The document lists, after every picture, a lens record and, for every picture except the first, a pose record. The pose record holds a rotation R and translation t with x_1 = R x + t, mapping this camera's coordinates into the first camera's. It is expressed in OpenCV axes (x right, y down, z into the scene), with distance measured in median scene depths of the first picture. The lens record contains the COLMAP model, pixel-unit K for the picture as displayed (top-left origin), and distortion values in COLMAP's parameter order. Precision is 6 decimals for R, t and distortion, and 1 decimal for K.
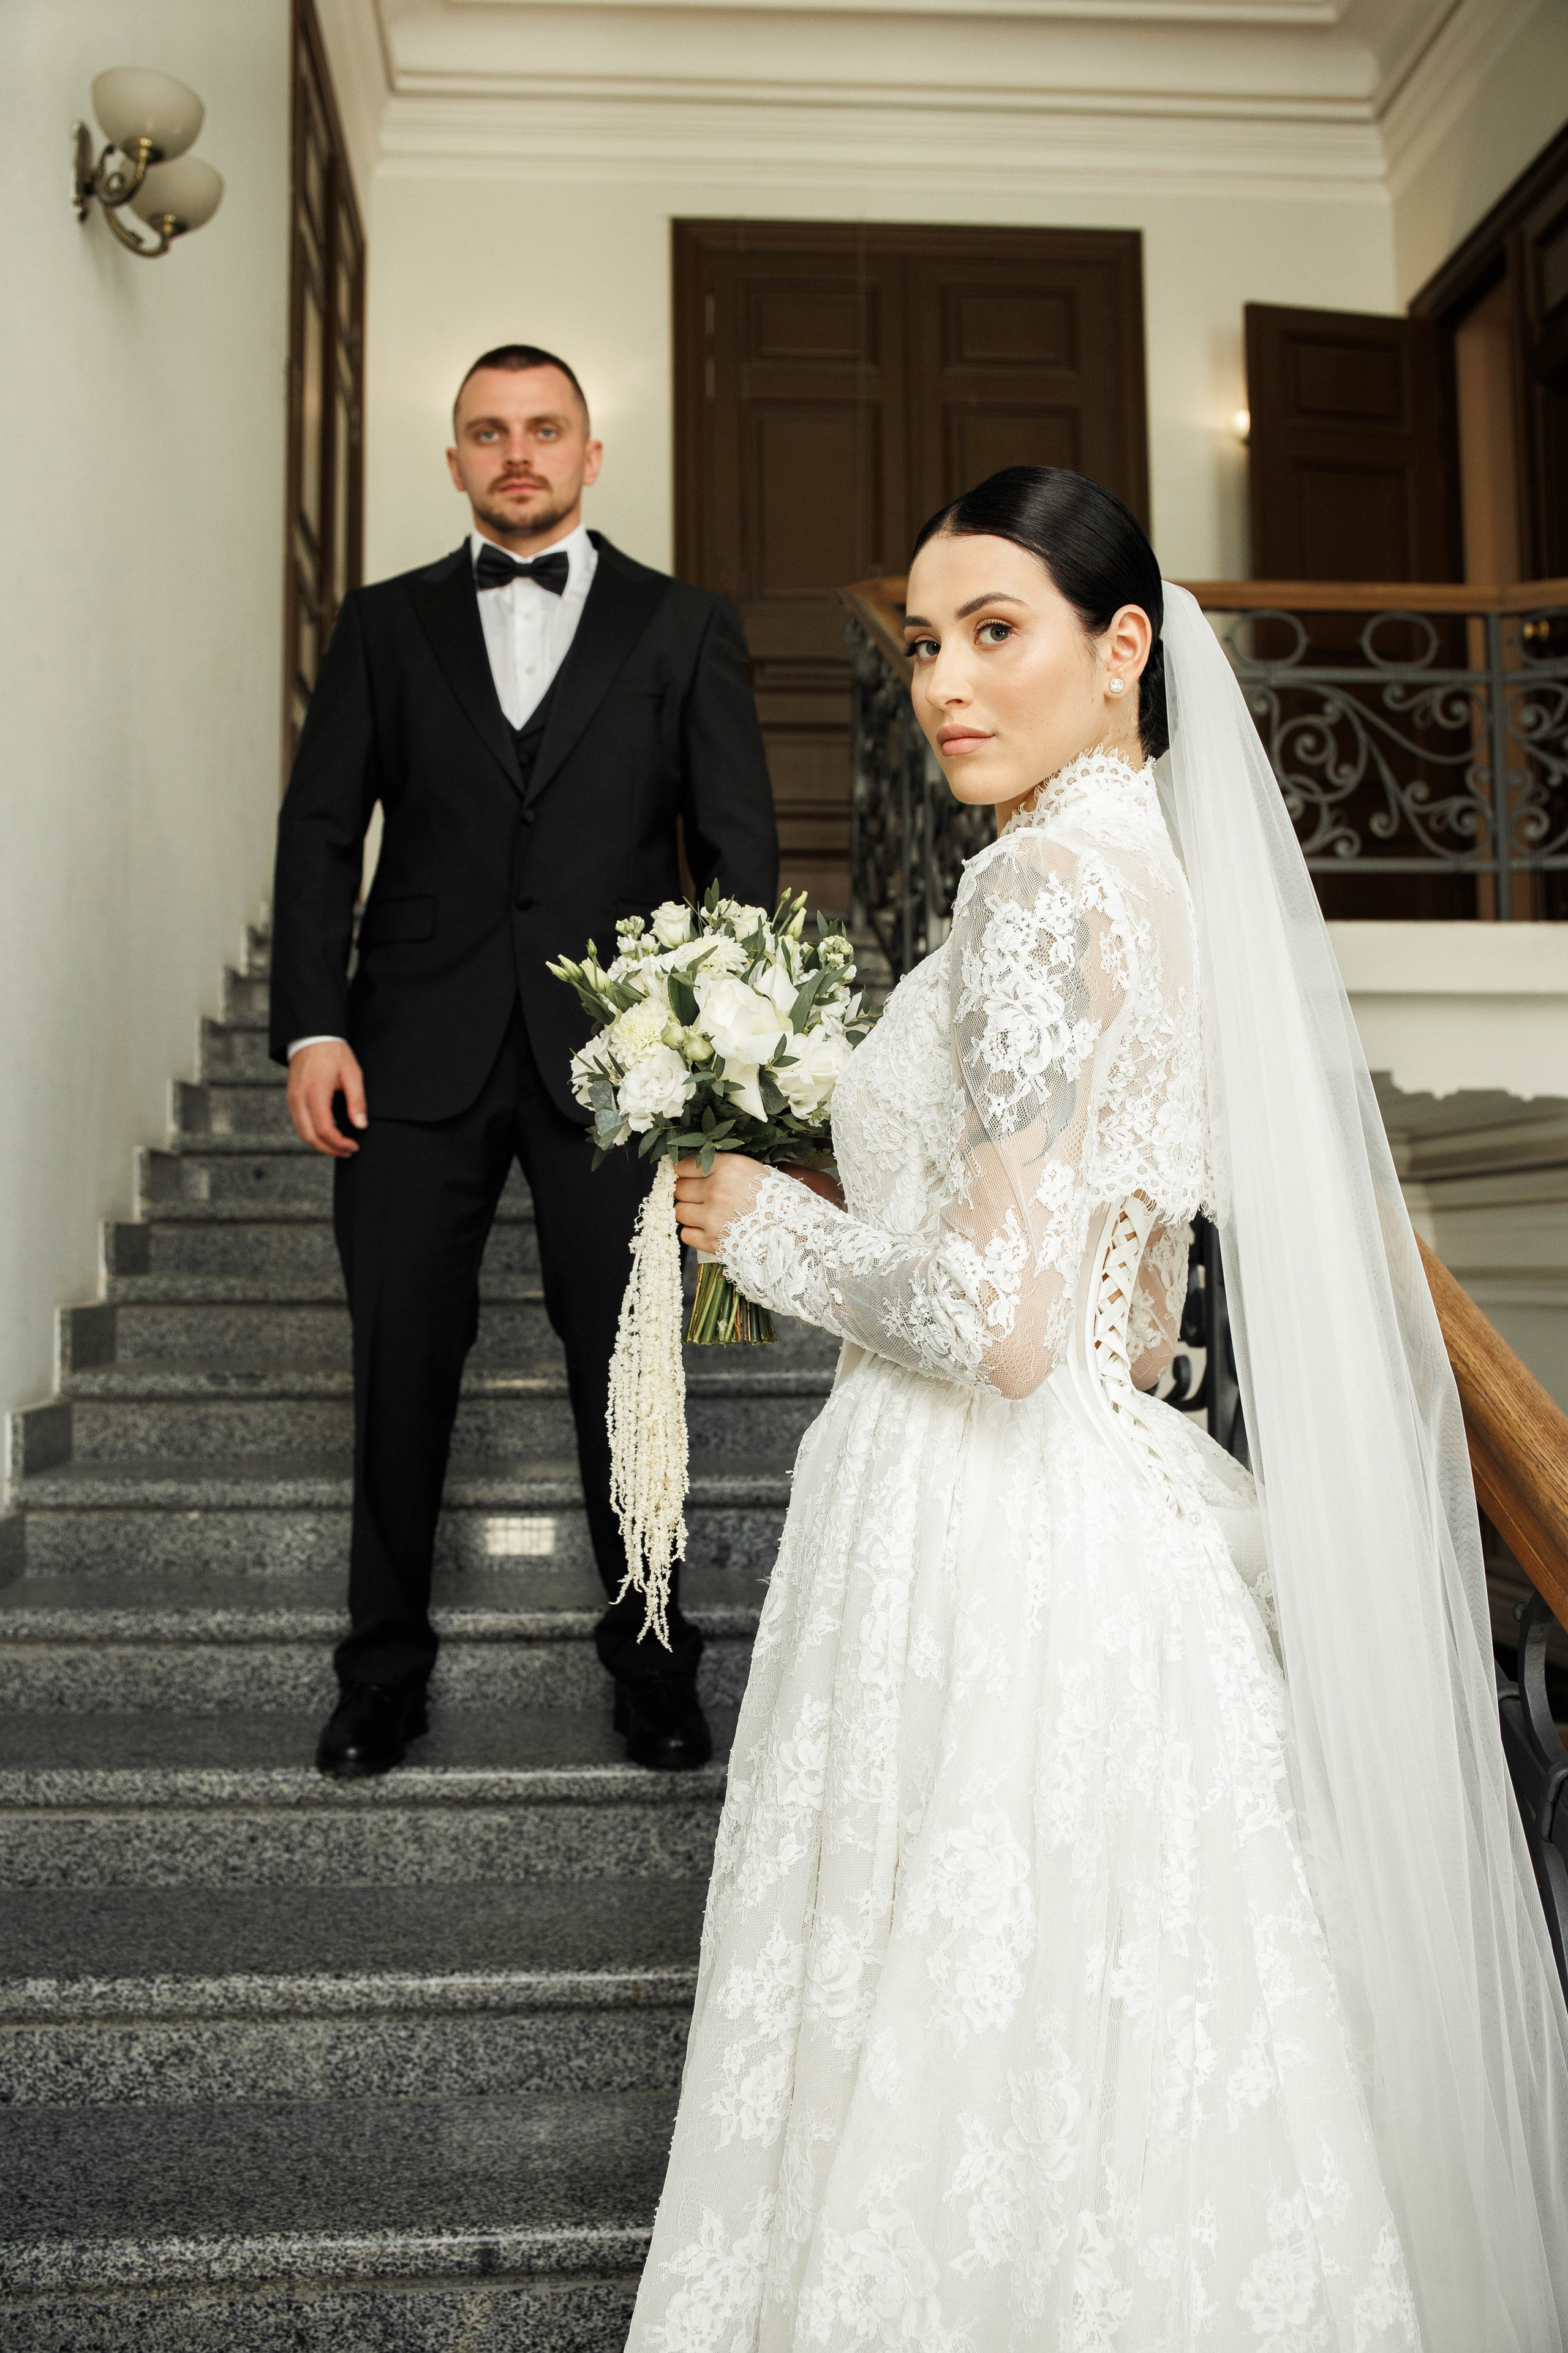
lens RADIAL K [[2297.5, 0, 784.0], [0, 2297.5, 1176.5], [0, 0, 1]] dist [-0.175372, 0.315023]
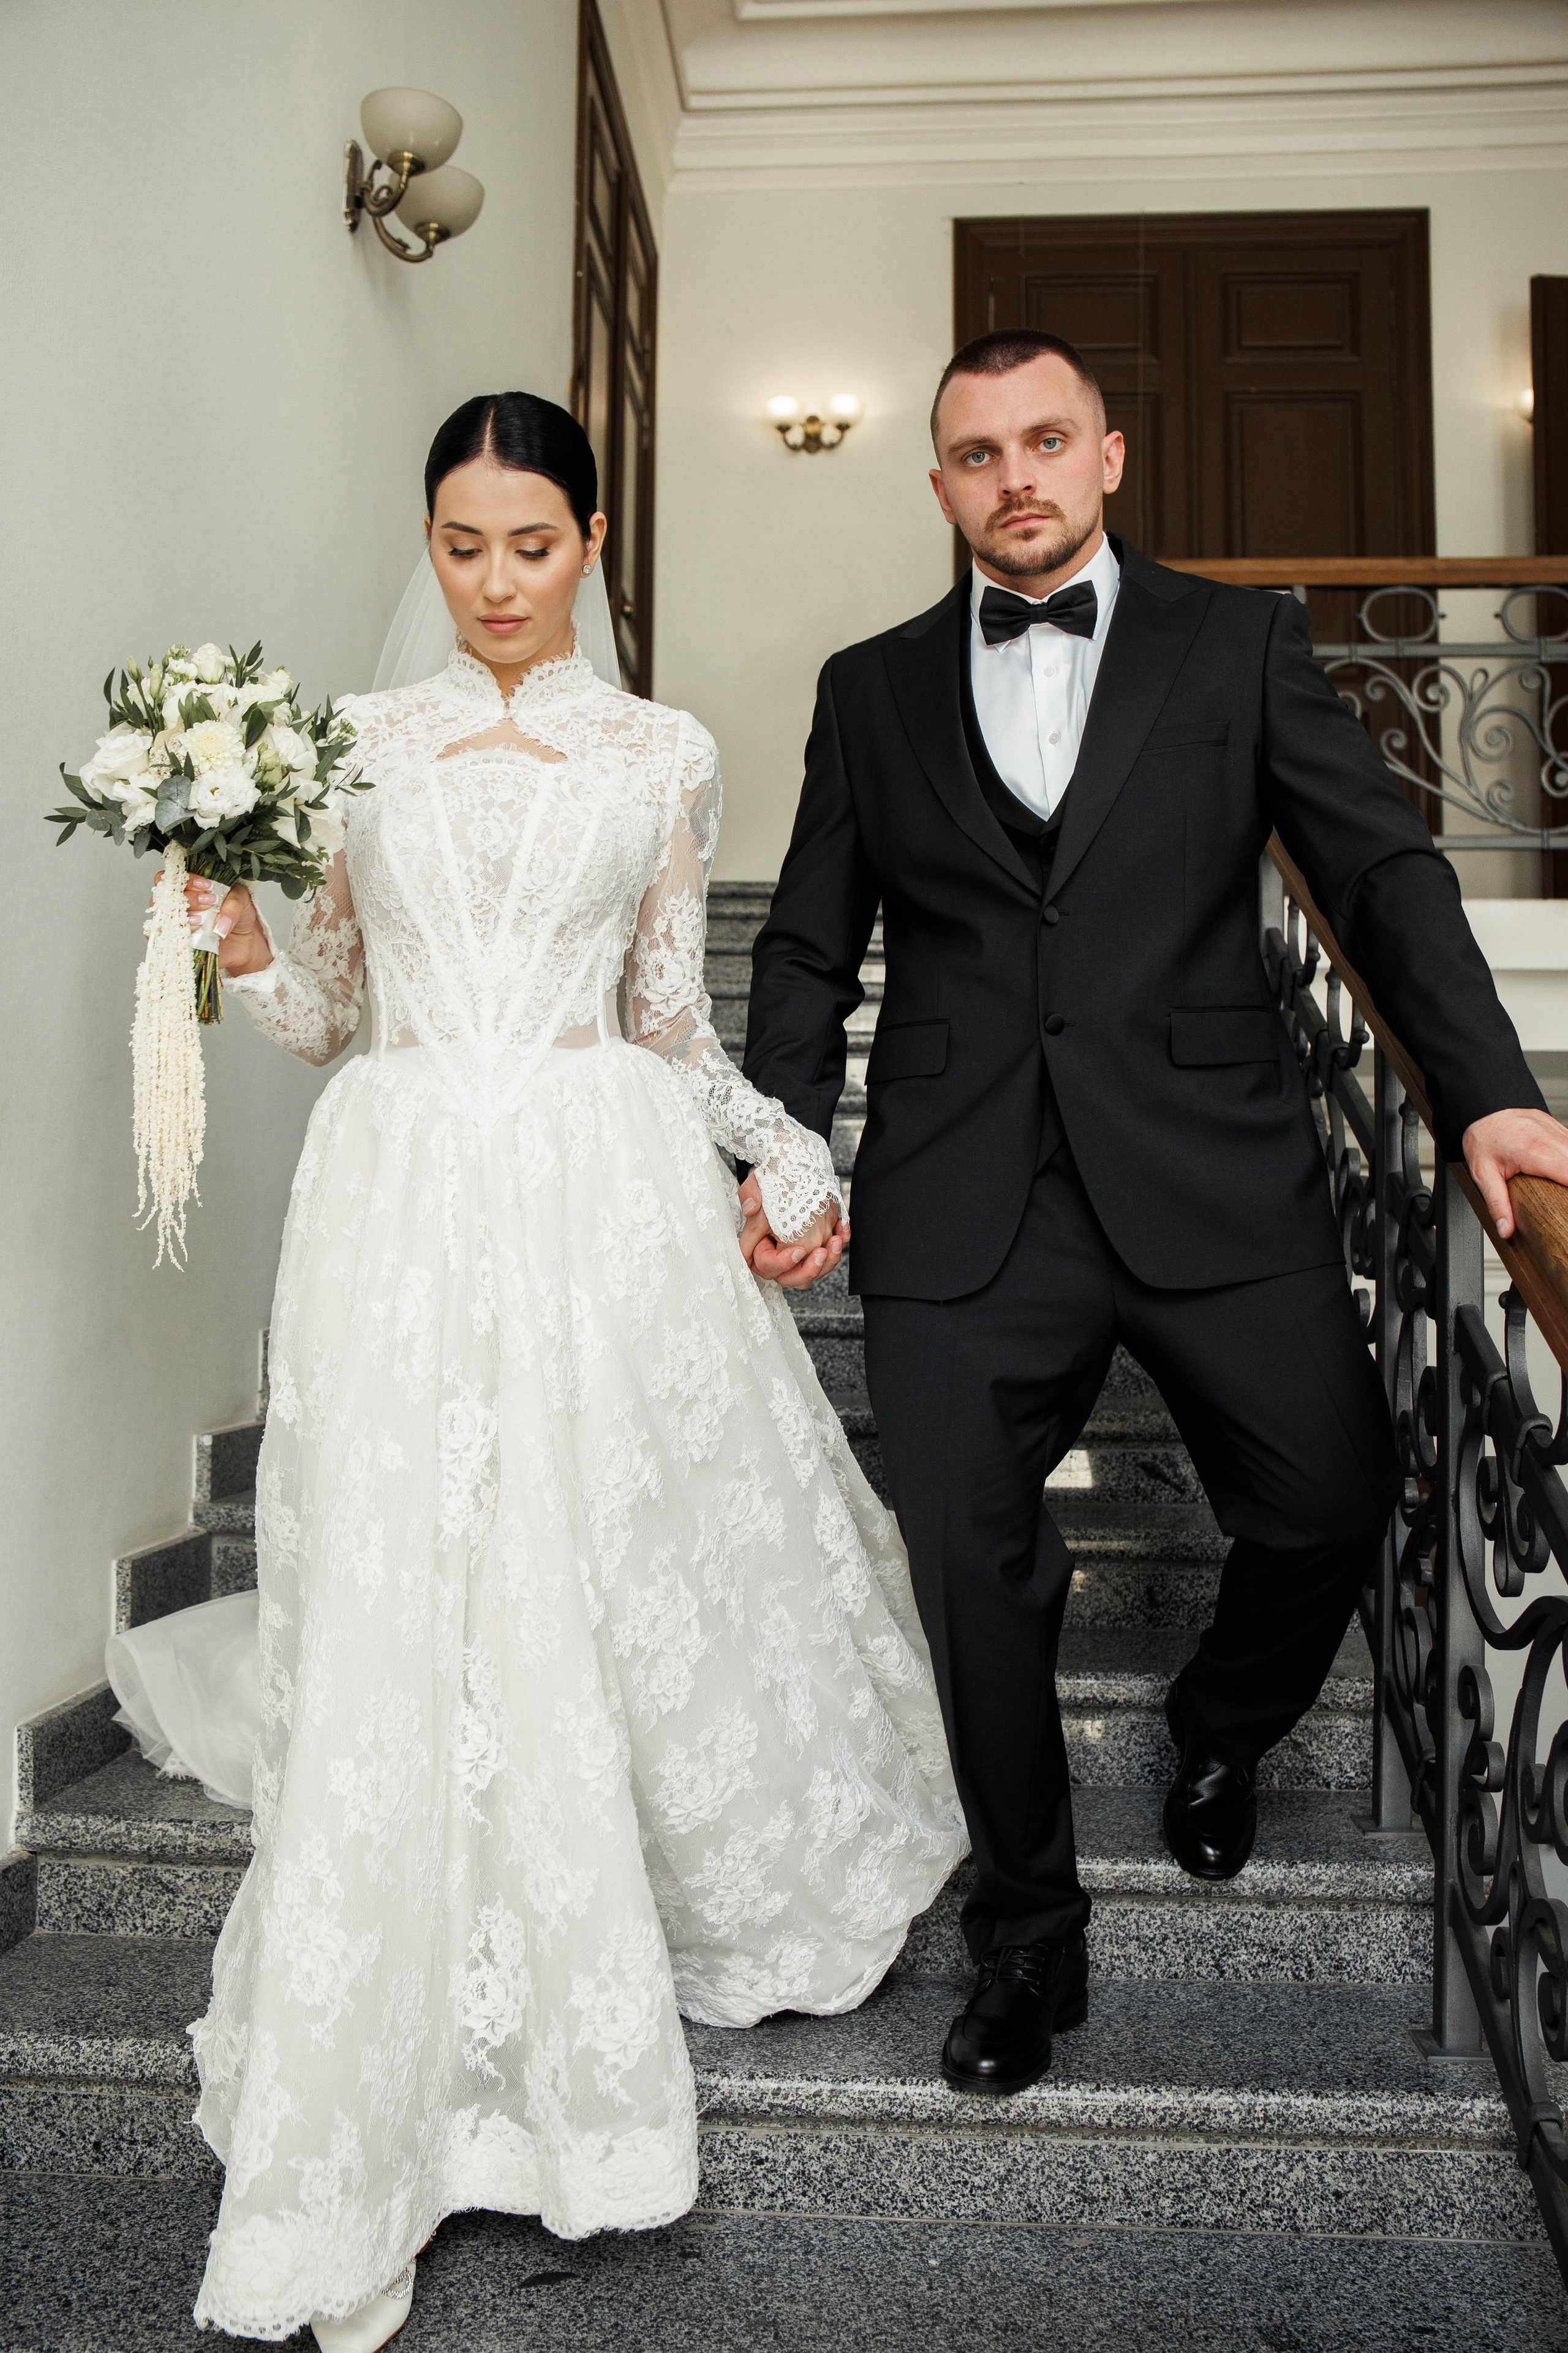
lens RADIAL K [[2297.5, 0, 784.0], [0, 2297.5, 1176.5], [0, 0, 1]] dist [-0.175372, 0.315023]
pose [[0.988338, 0.012951, -0.151725, 0.061626], [-0.014522, 0.999852, -0.009254, 0.034903], [0.151583, 0.011349, 0.988379, -0.029574]]
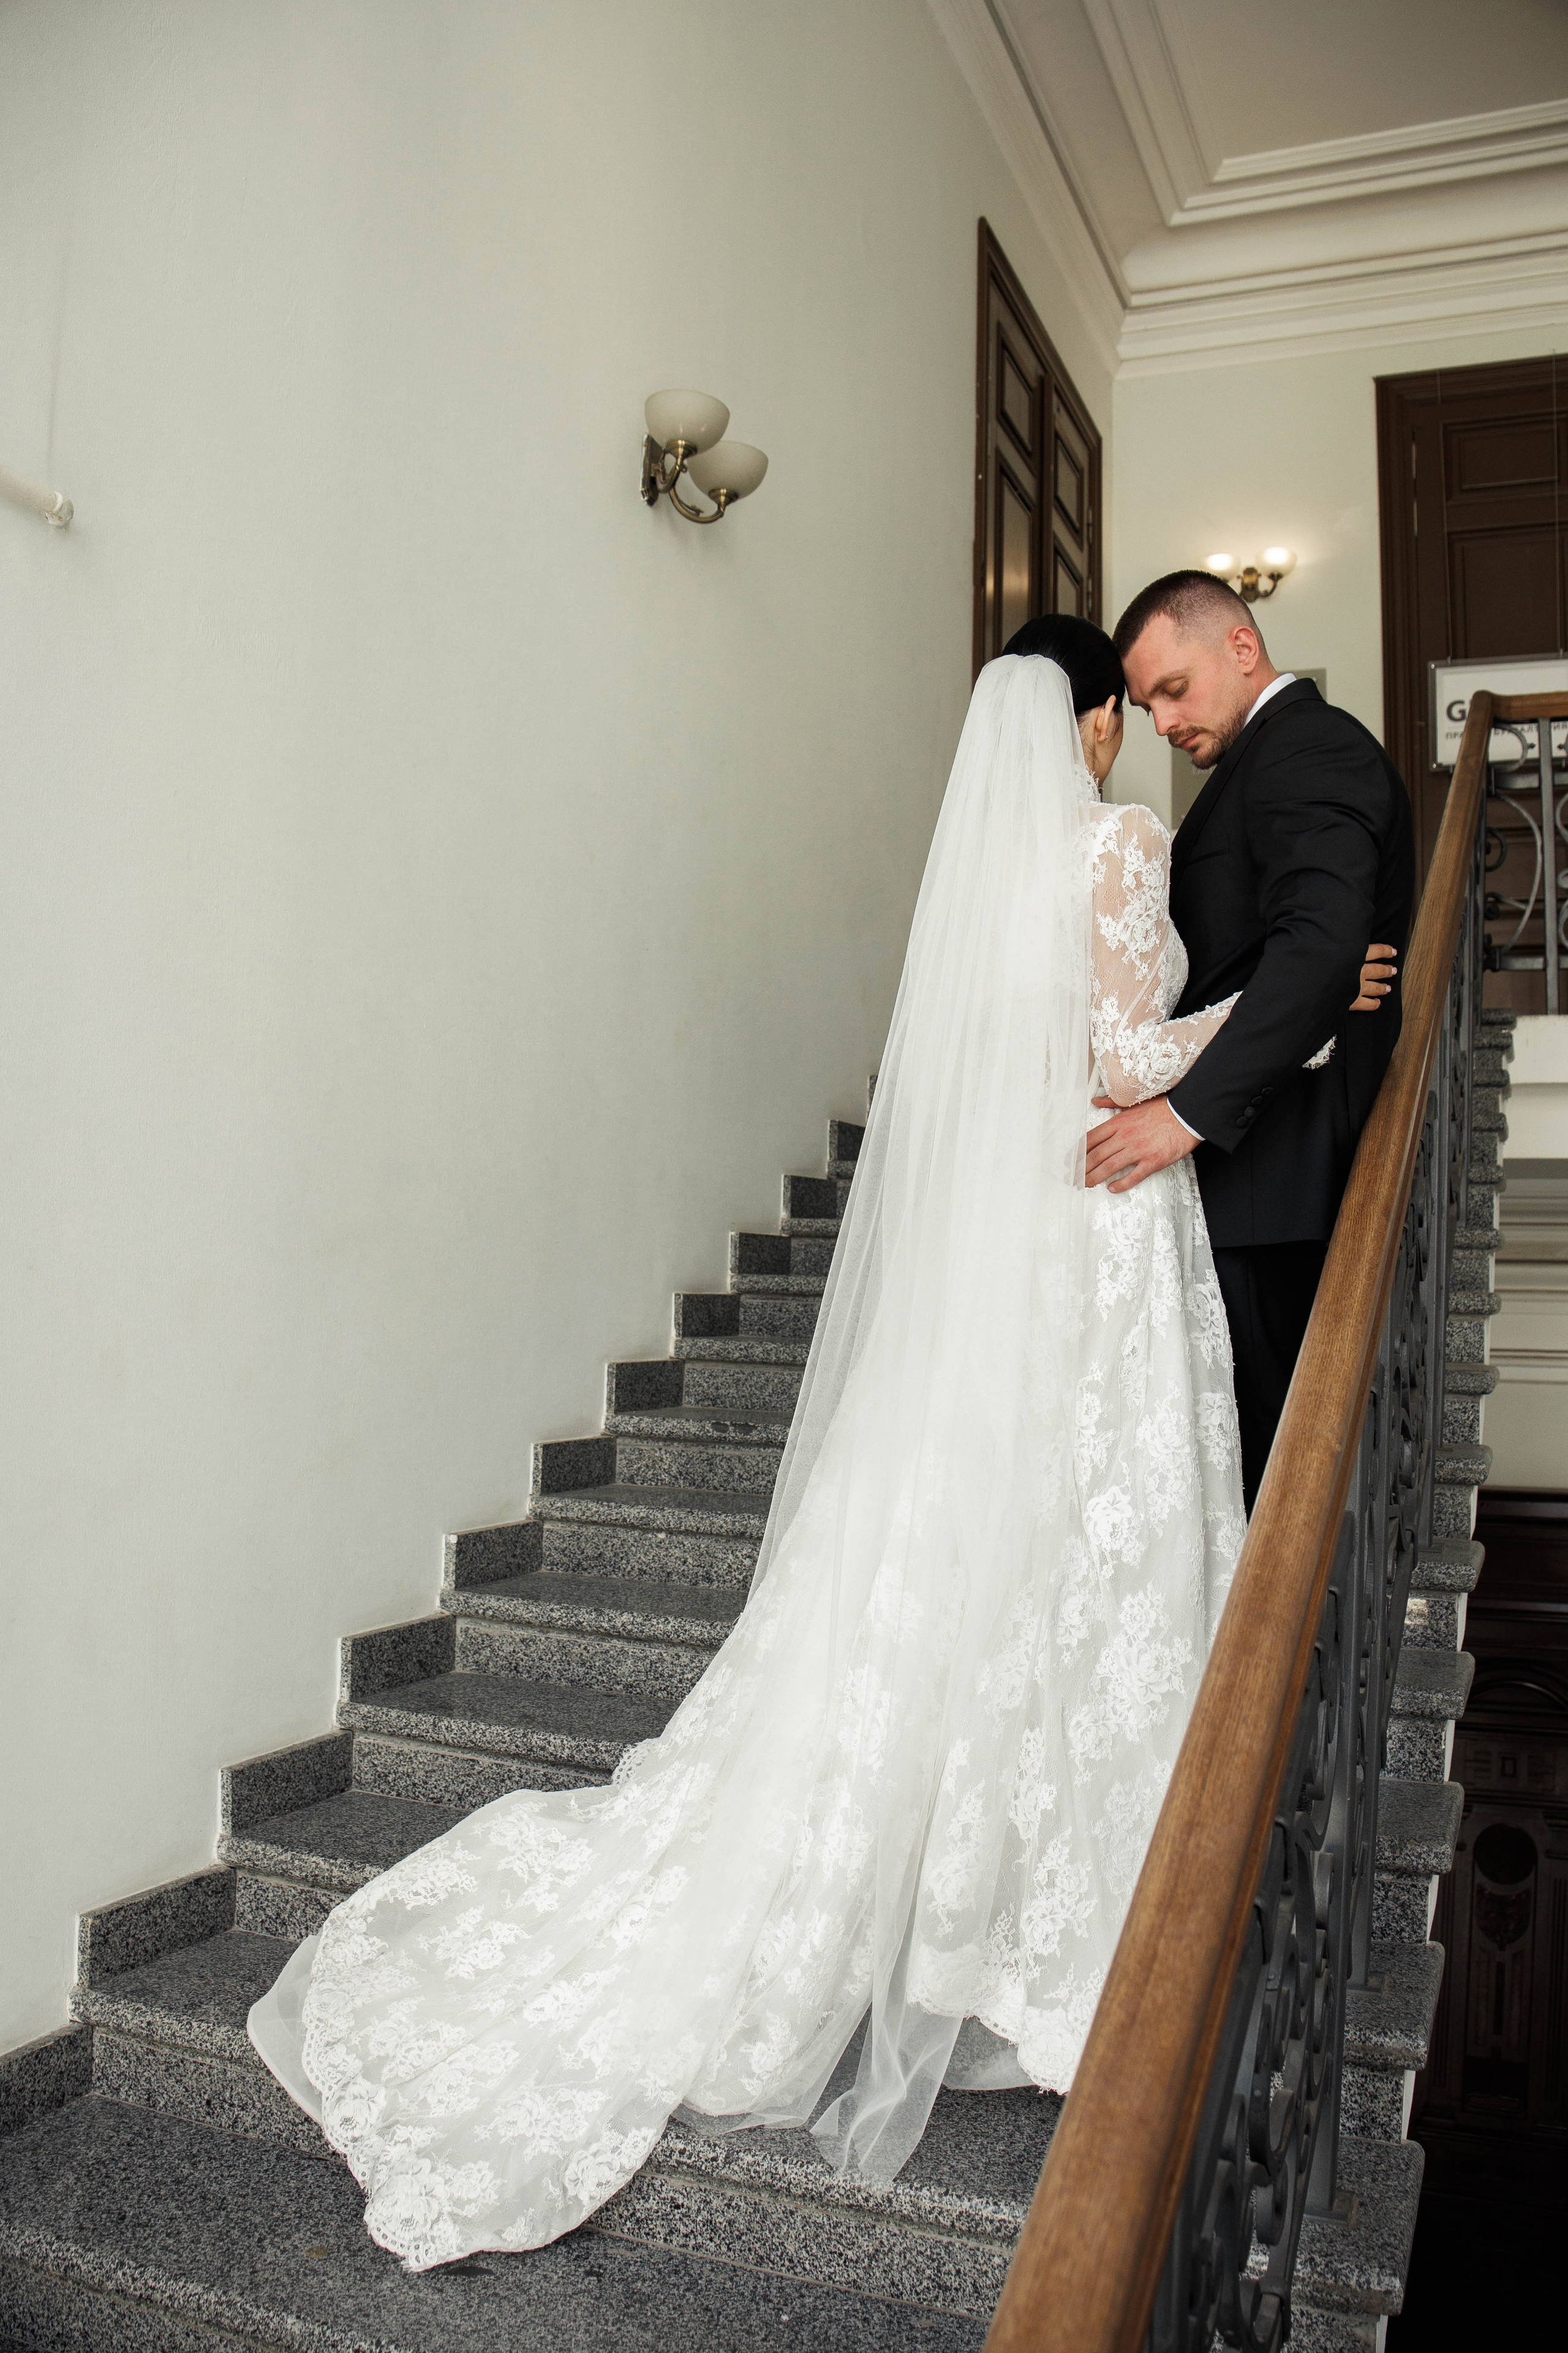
lens RADIAL K [[2108.2, 0, 822.2], [0, 2108.2, 1148.3], [0, 0, 1]] dist [-0.206121, 0.170544]
pose [[0.880097, 0.004835, -0.474769, 0.335484], [-0.021197, 0.999351, -0.029117, -0.028962], [0.474320, 0.035689, 0.879629, 0.024359]]
